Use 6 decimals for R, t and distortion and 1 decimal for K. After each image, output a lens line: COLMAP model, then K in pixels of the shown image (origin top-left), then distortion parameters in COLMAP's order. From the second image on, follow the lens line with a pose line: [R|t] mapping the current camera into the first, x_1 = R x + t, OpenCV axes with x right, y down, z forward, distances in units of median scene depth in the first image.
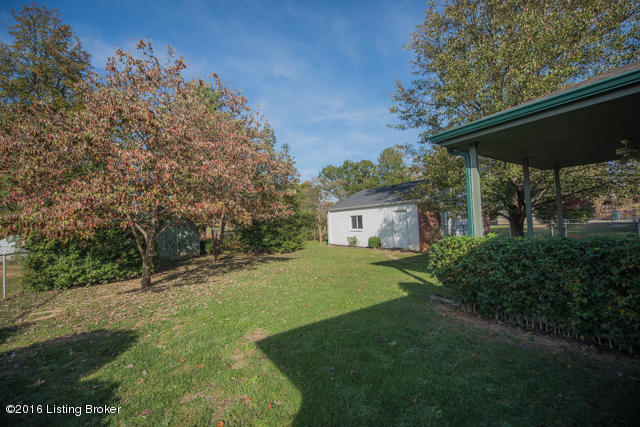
lens RADIAL K [[251.4, 0, 320.0], [0, 251.4, 213.5], [0, 0, 1]] dist [-0.014026, -0.003161]
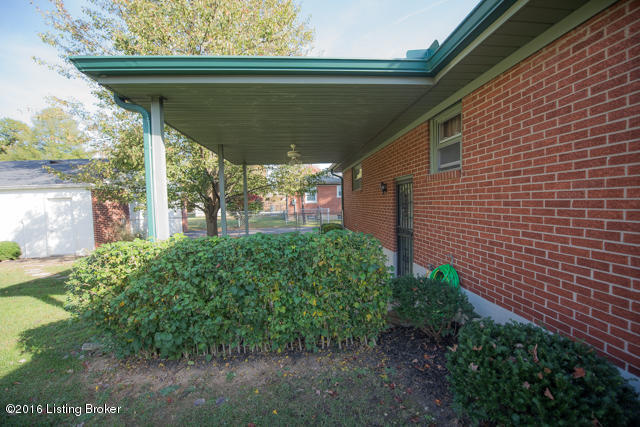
lens RADIAL K [[251.4, 0, 320.0], [0, 251.4, 213.5], [0, 0, 1]] dist [-0.014026, -0.003161]
pose [[0.473559, -0.010180, 0.880703, 0.127378], [-0.018468, 0.999599, 0.021485, 0.001859], [-0.880568, -0.026440, 0.473181, 0.161438]]
